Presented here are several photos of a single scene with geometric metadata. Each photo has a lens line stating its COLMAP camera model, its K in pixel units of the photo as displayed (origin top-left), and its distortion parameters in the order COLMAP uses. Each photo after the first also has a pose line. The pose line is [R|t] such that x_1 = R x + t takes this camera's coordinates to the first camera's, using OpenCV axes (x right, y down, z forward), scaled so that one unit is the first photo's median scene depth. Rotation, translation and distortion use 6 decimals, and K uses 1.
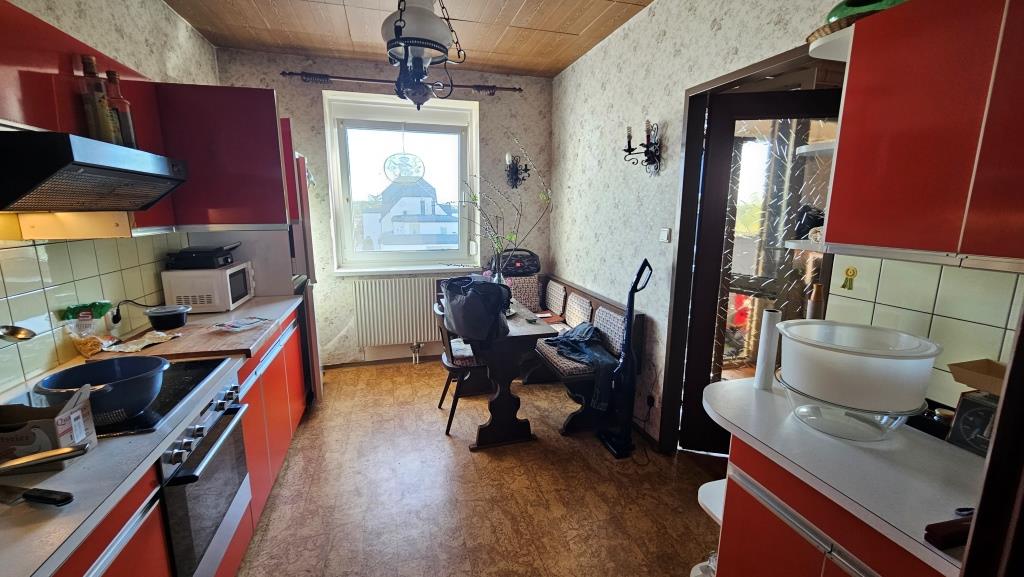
lens RADIAL K [[425.3, 0, 512.2], [0, 425.3, 287.8], [0, 0, 1]] dist [0.000170, 0.000646]
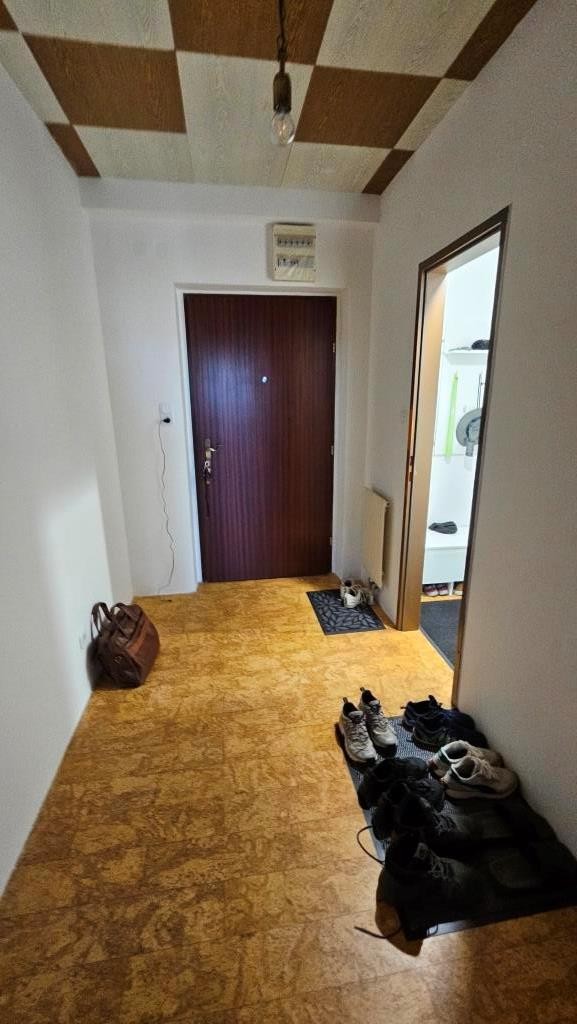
lens RADIAL K [[425.3, 0, 289.4], [0, 425.3, 510.8], [0, 0, 1]] dist [0.000170, 0.000646]
pose [[-0.132774, 0.265283, -0.954985, 0.679233], [-0.177602, 0.941553, 0.286244, -0.237539], [0.975104, 0.207613, -0.077899, 1.243927]]
